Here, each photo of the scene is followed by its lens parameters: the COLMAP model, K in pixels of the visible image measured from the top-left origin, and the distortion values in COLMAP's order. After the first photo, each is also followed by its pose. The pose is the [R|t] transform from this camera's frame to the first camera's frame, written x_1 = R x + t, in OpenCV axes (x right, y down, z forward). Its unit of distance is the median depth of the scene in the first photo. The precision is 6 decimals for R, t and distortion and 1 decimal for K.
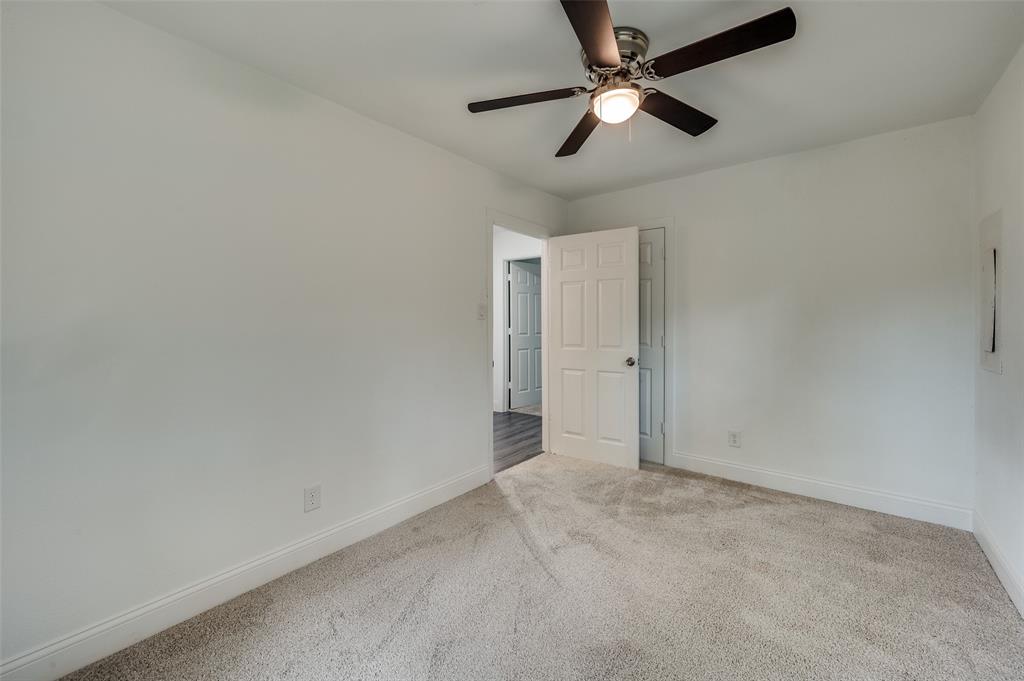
lens RADIAL K [[401.1, 0, 512.3], [0, 401.1, 314.3], [0, 0, 1]] dist [0.002472, 0.000032]
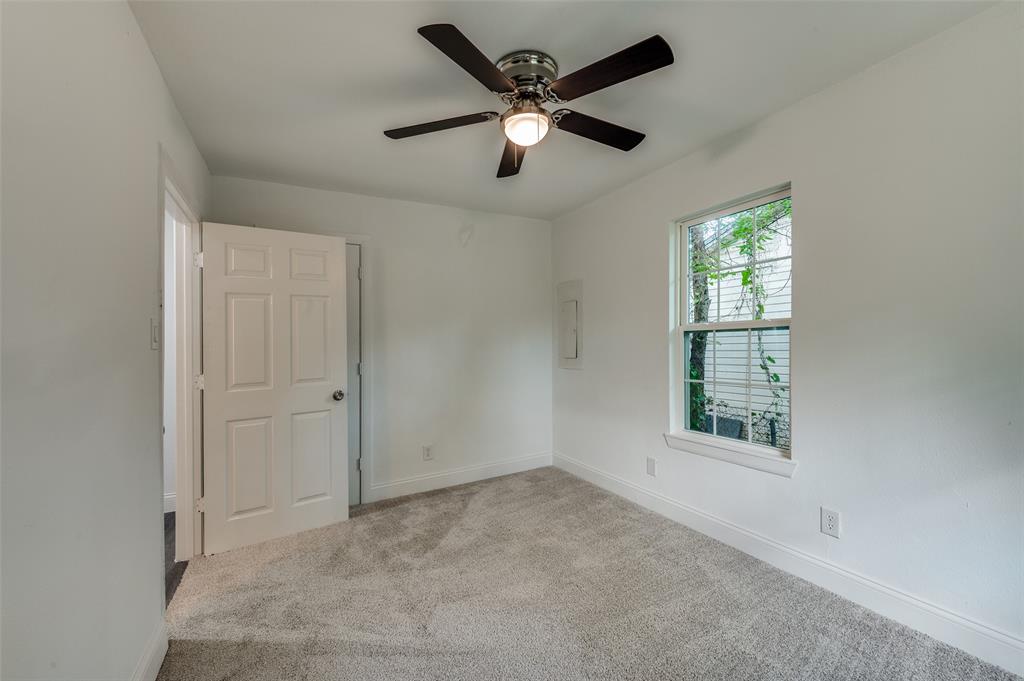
lens RADIAL K [[402.0, 0, 516.5], [0, 402.0, 339.8], [0, 0, 1]] dist [0.001864, -0.000018]
pose [[0.399534, -0.001607, 0.916717, -0.356313], [0.018035, 0.999819, -0.006108, 0.013622], [-0.916541, 0.018973, 0.399491, 0.335804]]
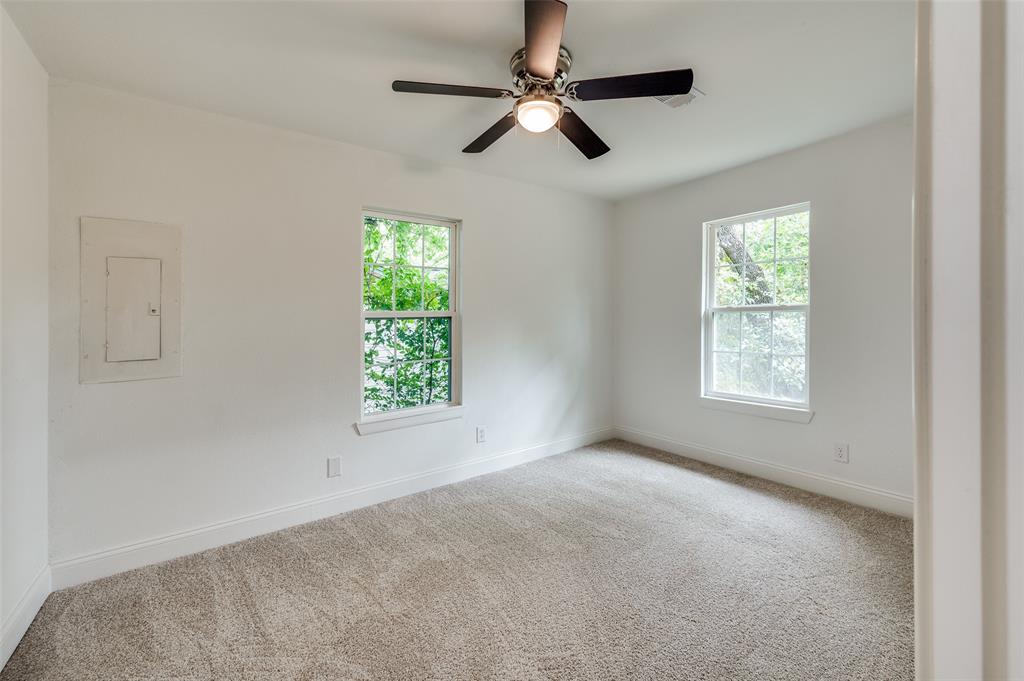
lens RADIAL K [[402.0, 0, 516.5], [0, 402.0, 339.8], [0, 0, 1]] dist [0.001864, -0.000018]
pose [[-0.951283, 0.008561, 0.308199, -0.003253], [0.021781, 0.998983, 0.039480, 0.017761], [-0.307548, 0.044269, -0.950502, 1.088197]]
